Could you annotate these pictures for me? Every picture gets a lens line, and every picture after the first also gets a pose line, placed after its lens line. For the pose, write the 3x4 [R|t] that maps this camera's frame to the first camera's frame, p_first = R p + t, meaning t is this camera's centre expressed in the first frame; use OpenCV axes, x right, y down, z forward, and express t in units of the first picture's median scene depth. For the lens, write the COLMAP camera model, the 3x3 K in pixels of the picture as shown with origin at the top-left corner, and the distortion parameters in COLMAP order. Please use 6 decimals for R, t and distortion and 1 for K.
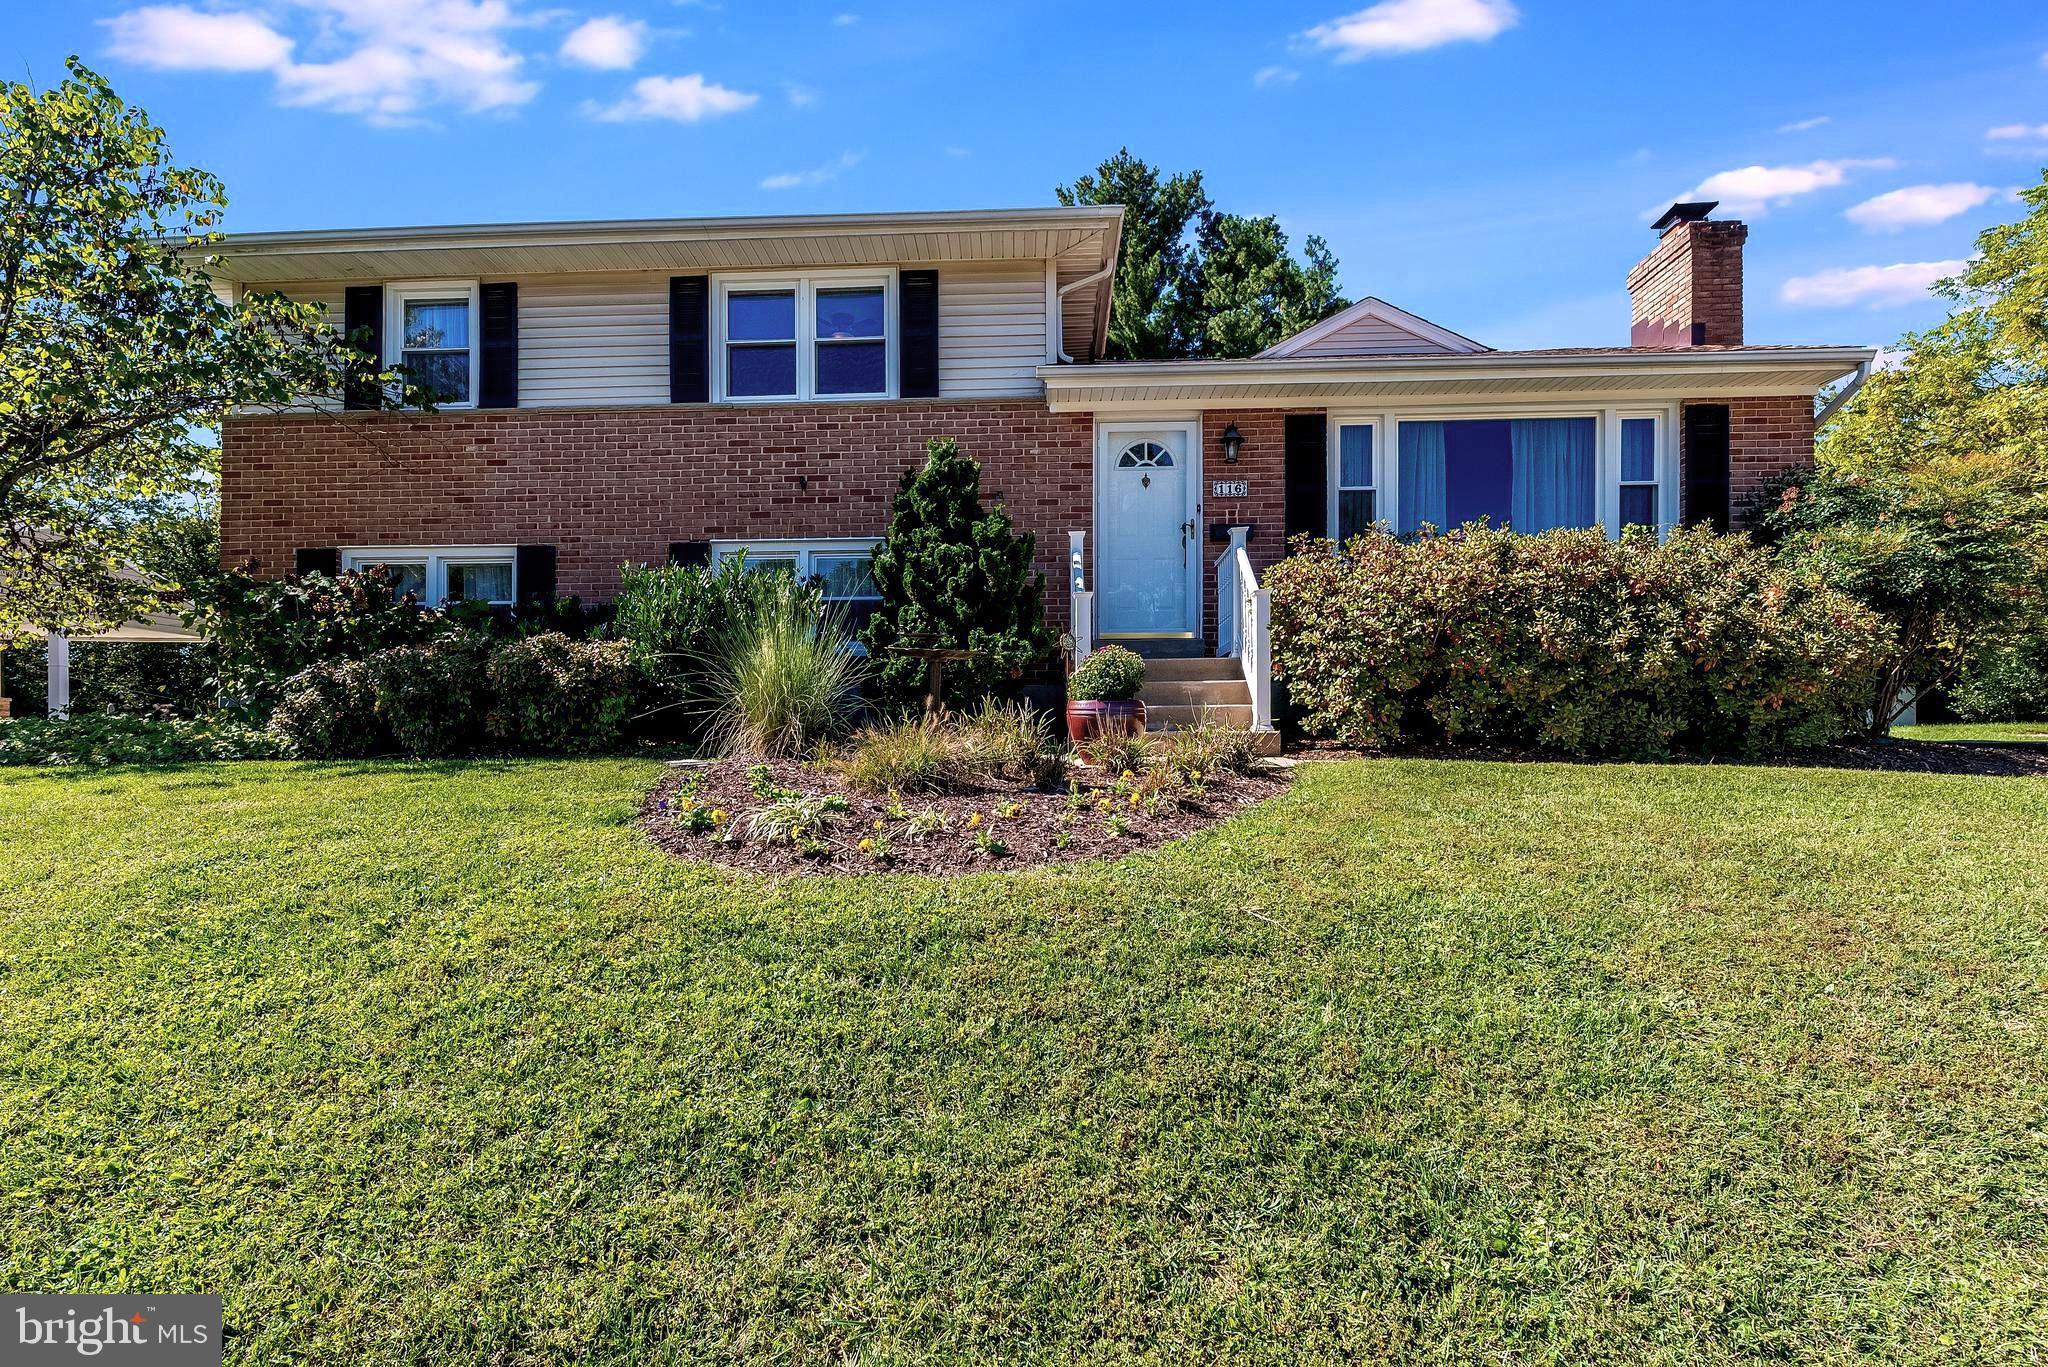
lens RADIAL K [[944.1, 0, 1006.8], [0, 944.1, 748.6], [0, 0, 1]] dist [0.000828, -0.000056]
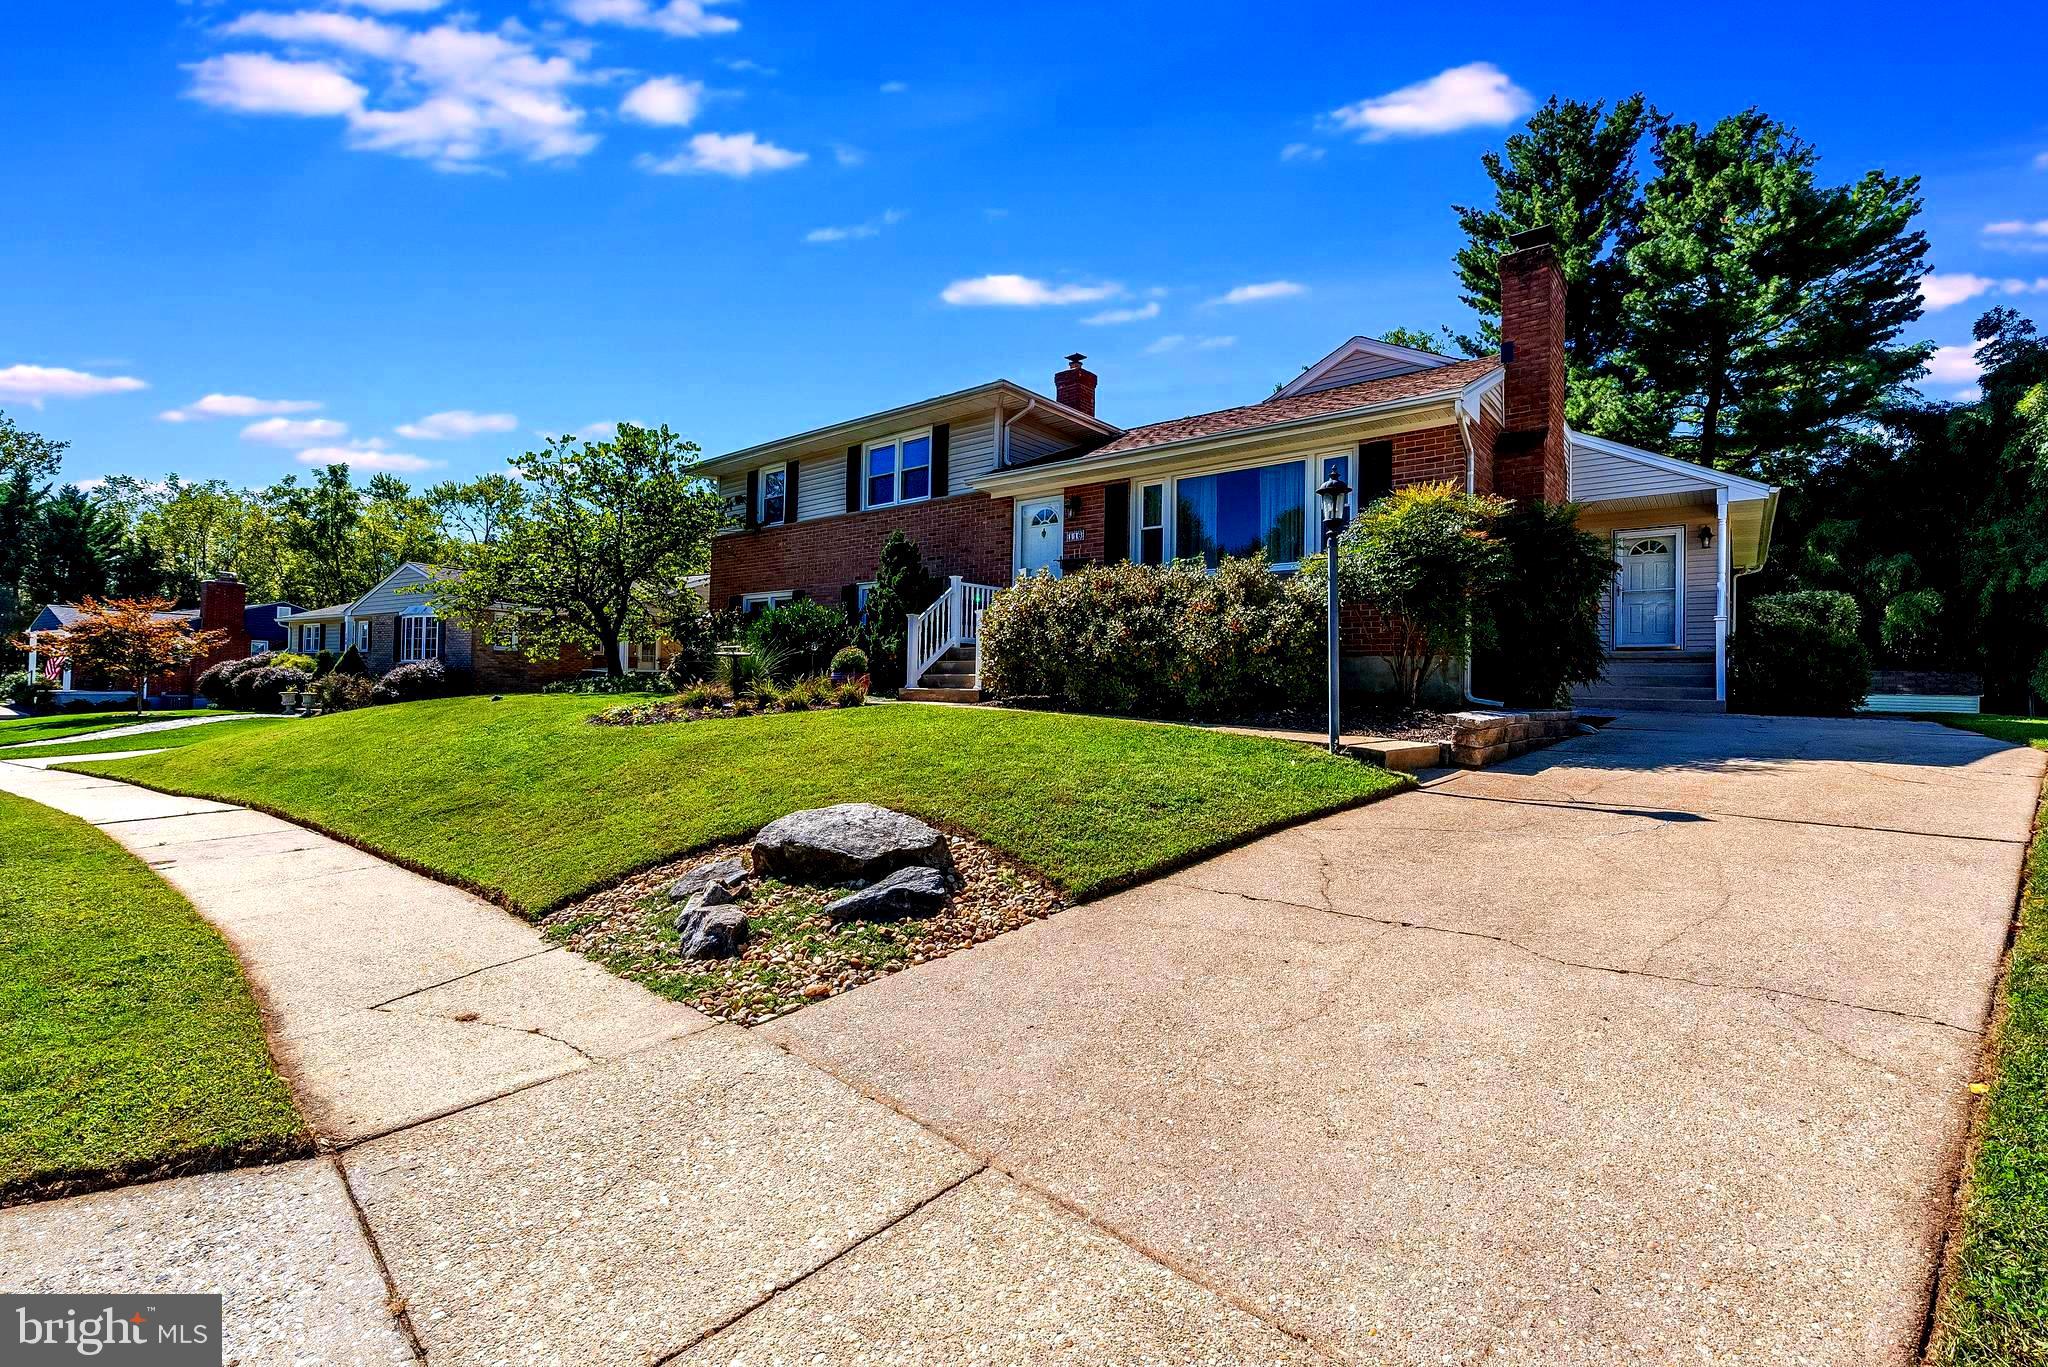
lens RADIAL K [[893.2, 0, 1022.8], [0, 893.2, 668.5], [0, 0, 1]] dist [-0.000716, -0.000318]
pose [[0.801305, 0.006581, -0.598219, 1.029418], [-0.026346, 0.999358, -0.024295, -0.015724], [0.597675, 0.035228, 0.800964, -0.230488]]
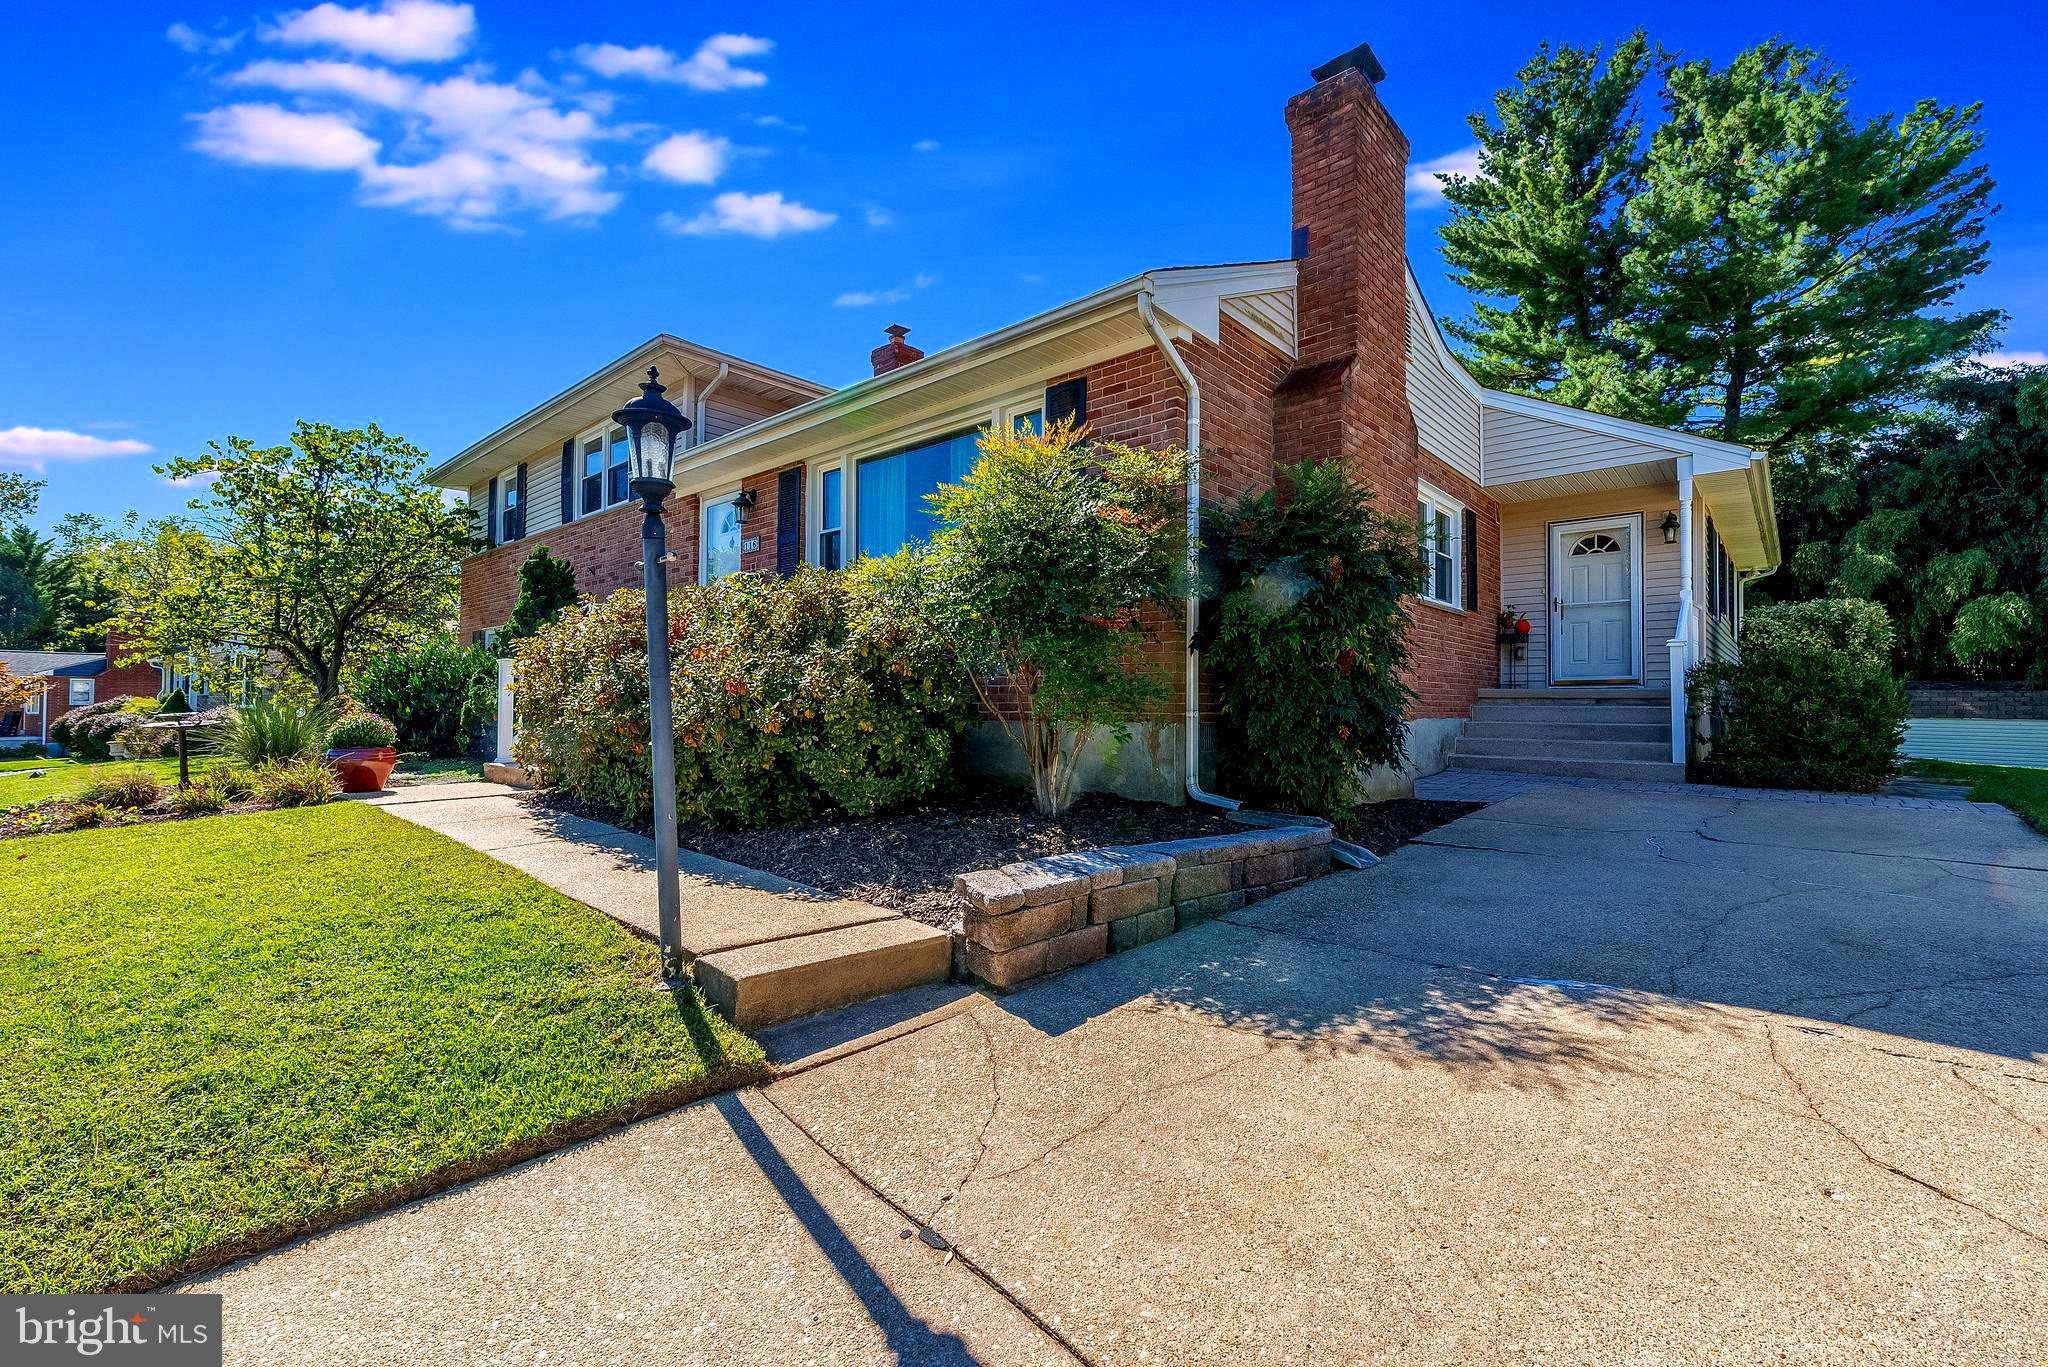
lens RADIAL K [[885.3, 0, 1024.0], [0, 885.3, 683.5], [0, 0, 1]] dist [0.001677, -0.000114]
pose [[0.773895, -0.008872, -0.633252, 1.131212], [-0.011645, 0.999533, -0.028235, -0.080685], [0.633207, 0.029225, 0.773430, 0.379497]]
